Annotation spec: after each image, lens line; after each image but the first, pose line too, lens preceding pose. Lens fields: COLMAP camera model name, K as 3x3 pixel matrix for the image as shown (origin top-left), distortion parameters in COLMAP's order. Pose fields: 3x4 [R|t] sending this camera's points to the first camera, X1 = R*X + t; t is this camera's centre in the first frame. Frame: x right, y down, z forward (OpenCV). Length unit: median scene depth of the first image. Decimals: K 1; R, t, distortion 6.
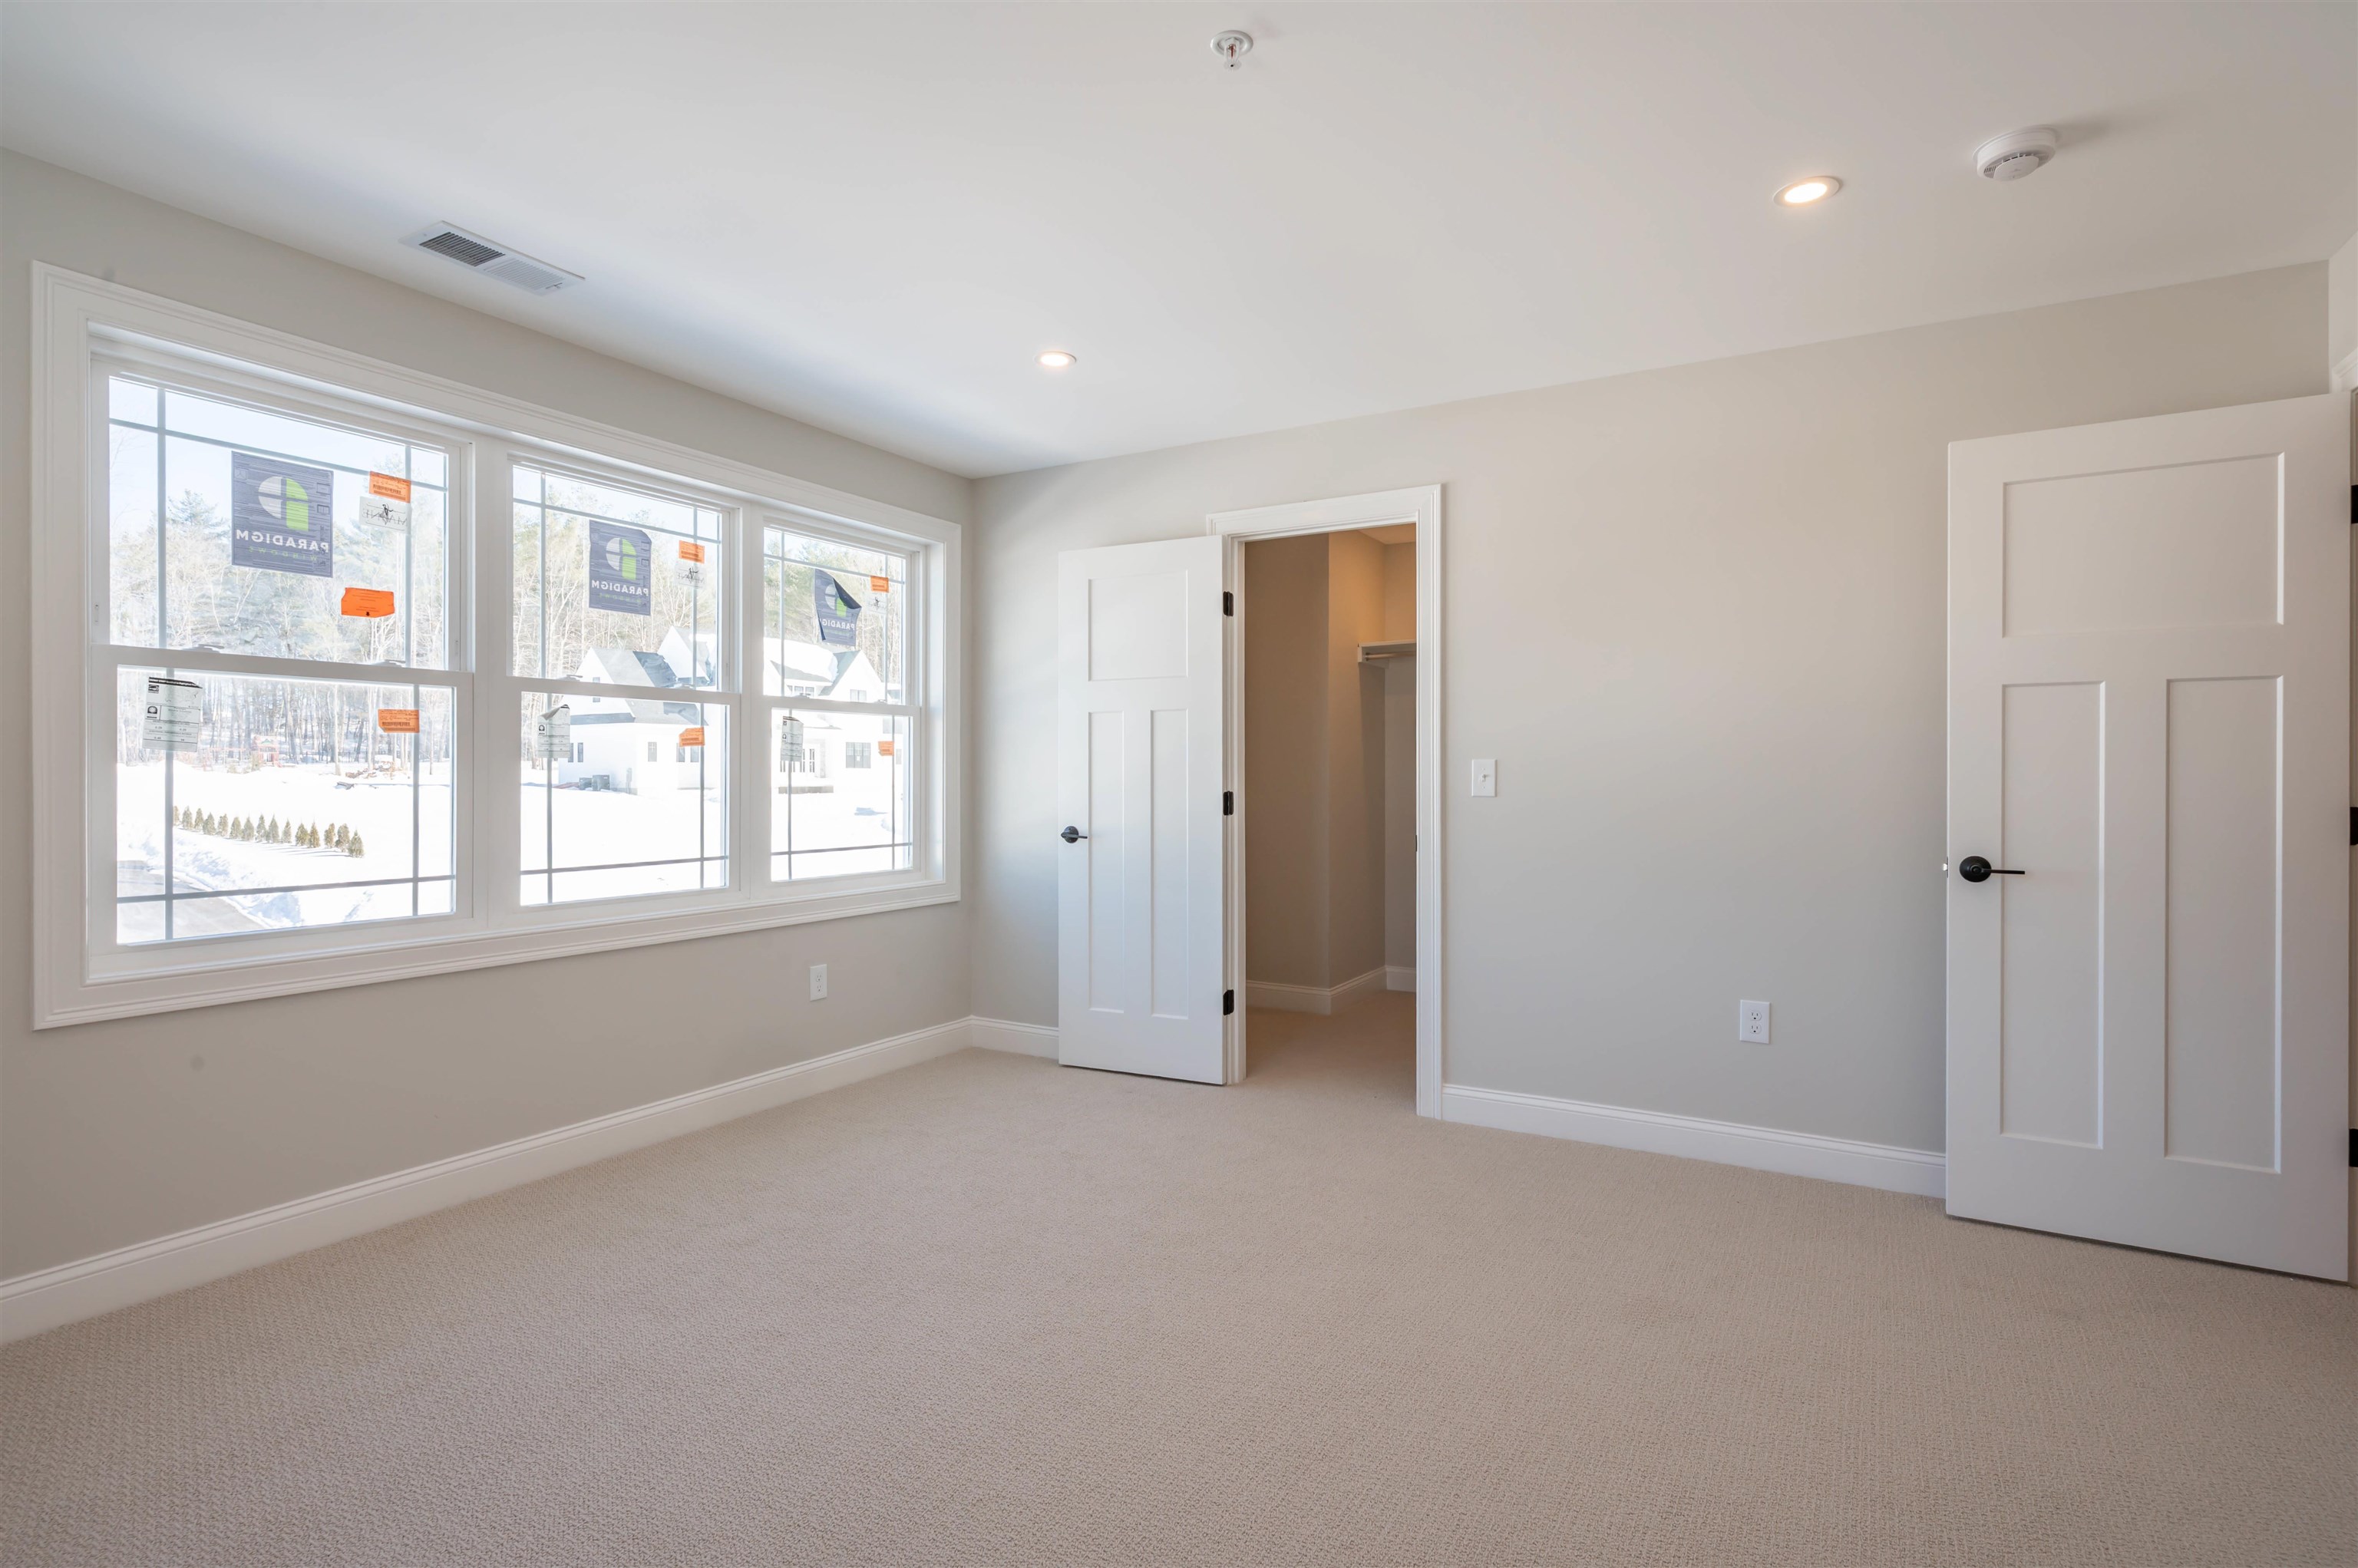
lens RADIAL K [[1157.1, 0, 1227.7], [0, 1157.1, 784.7], [0, 0, 1]] dist [0.000360, 0.000419]
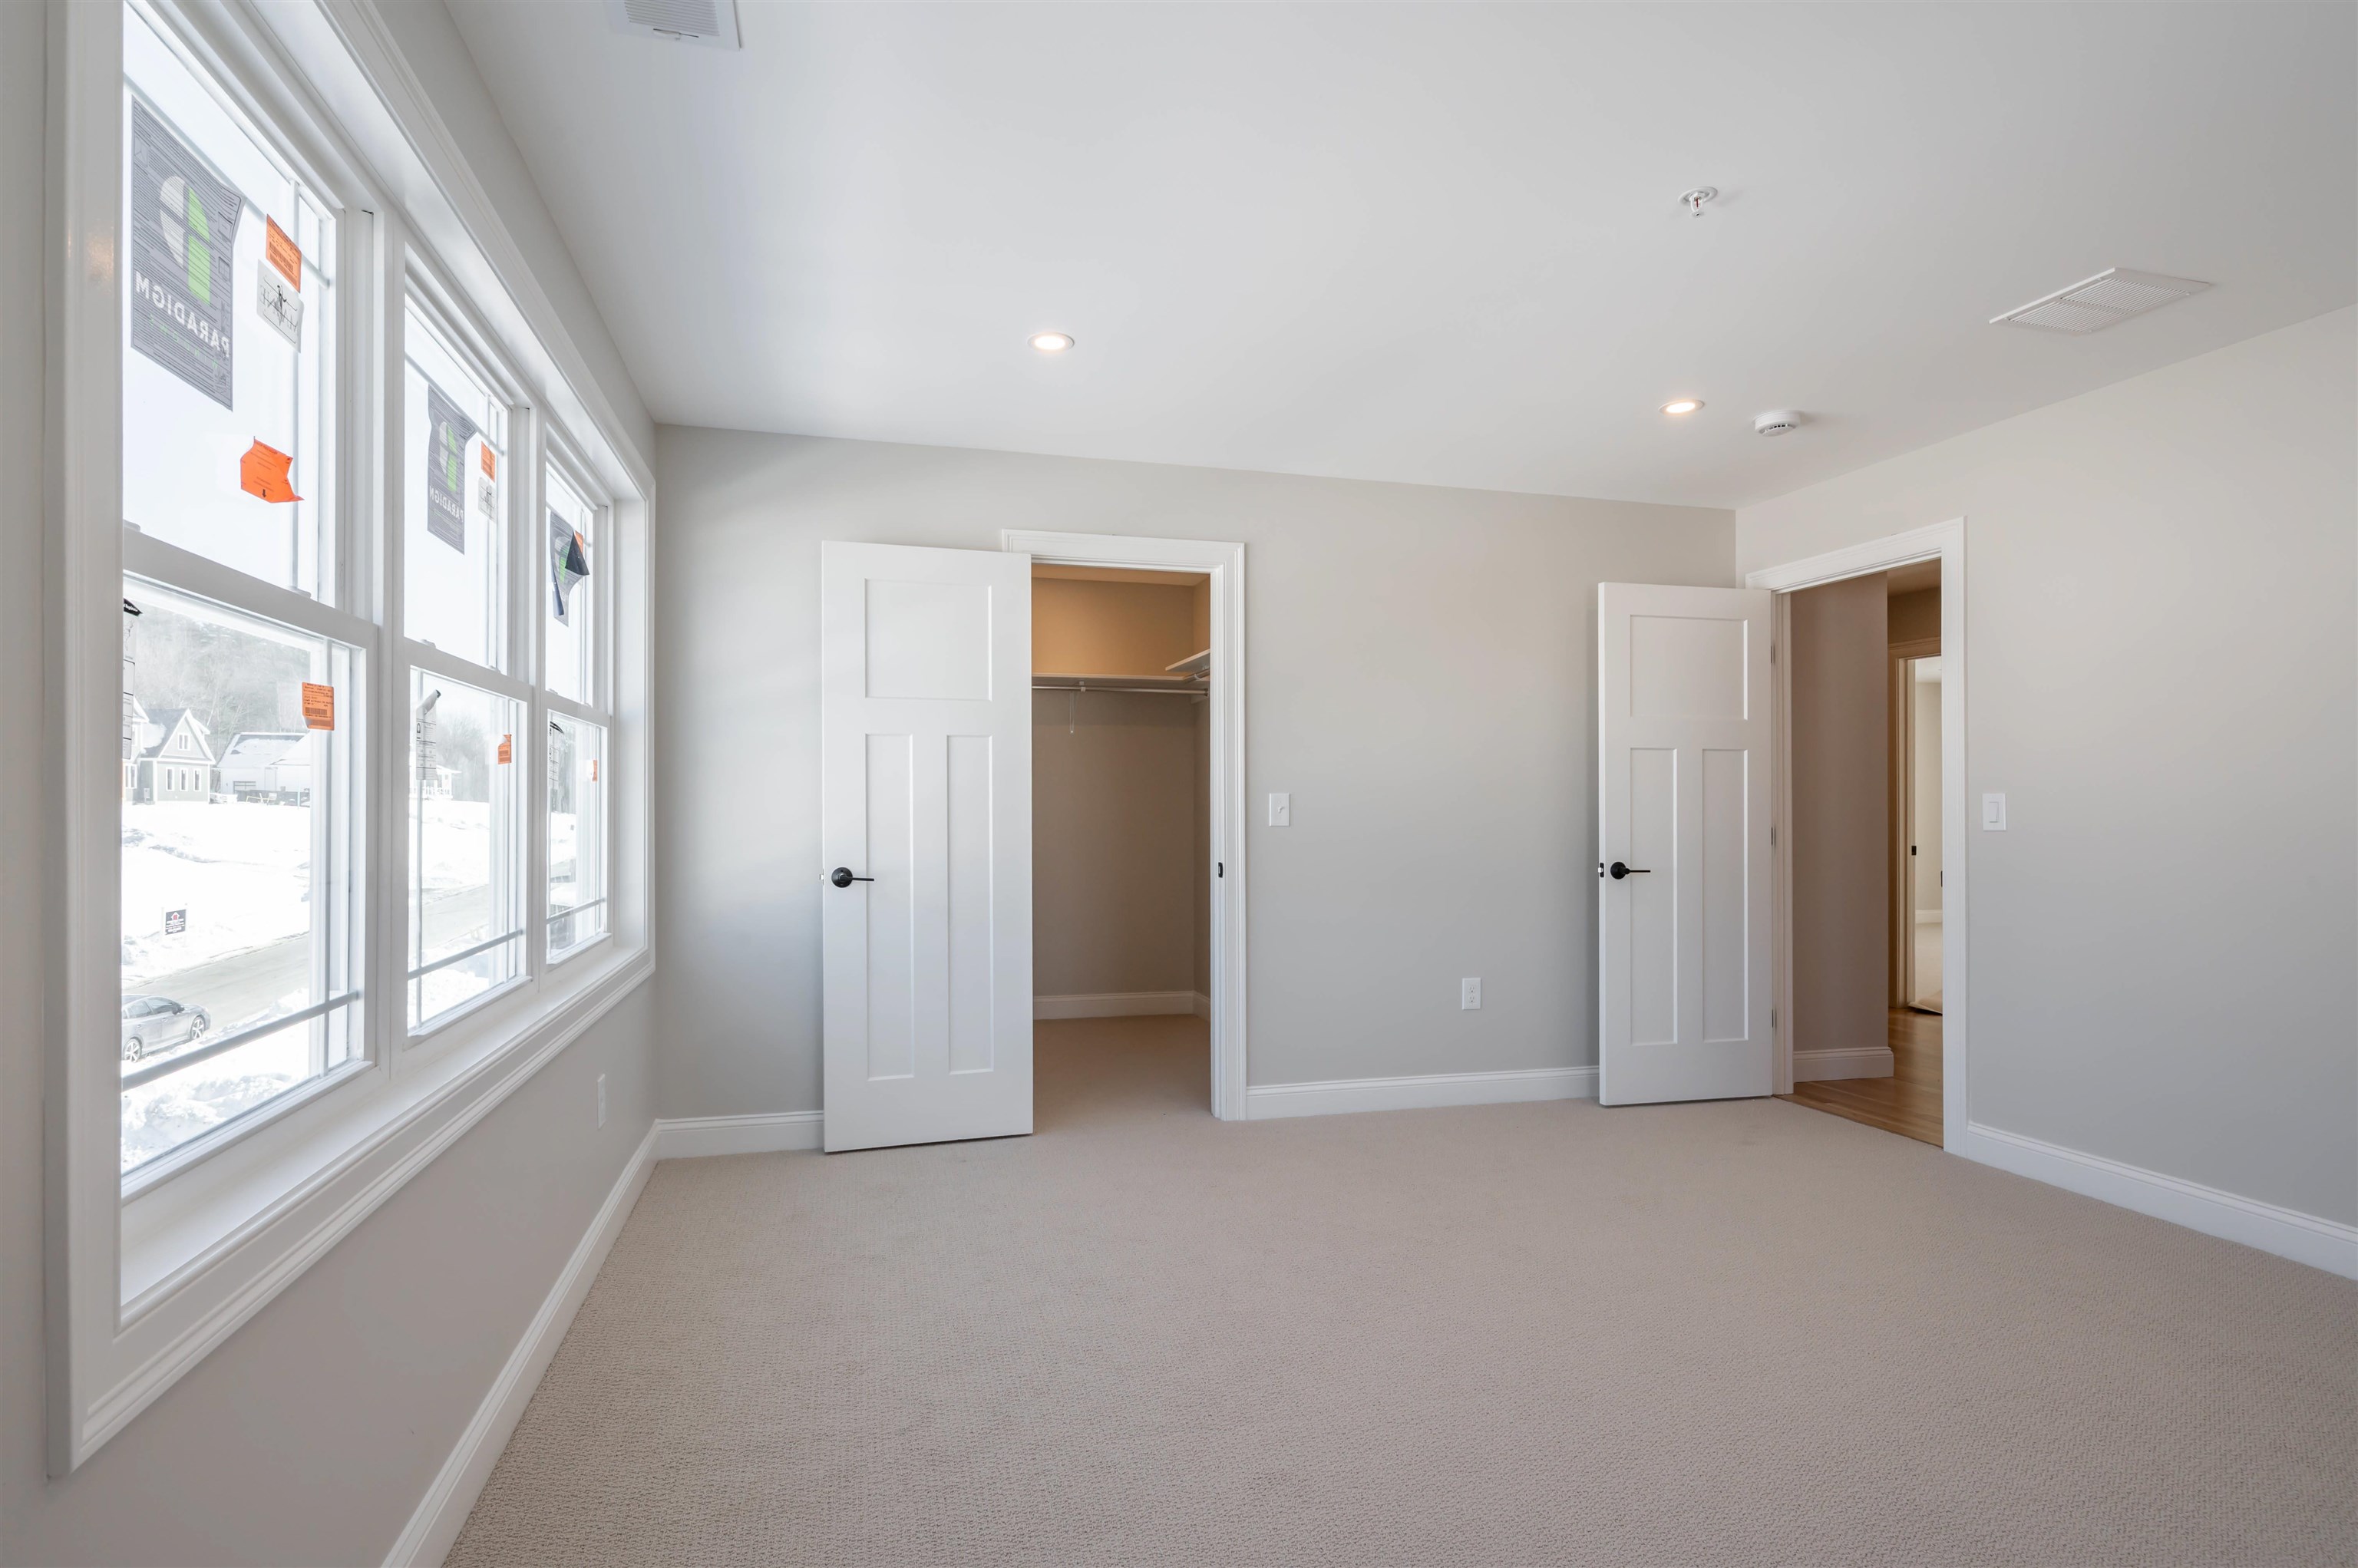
lens RADIAL K [[1144.7, 0, 1121.2], [0, 1144.7, 802.1], [0, 0, 1]] dist [0.001859, 0.000359]
pose [[0.715707, 0.003639, 0.698391, -0.672261], [0.004673, 0.999939, -0.009999, -0.003052], [-0.698385, 0.010420, 0.715647, 0.304666]]
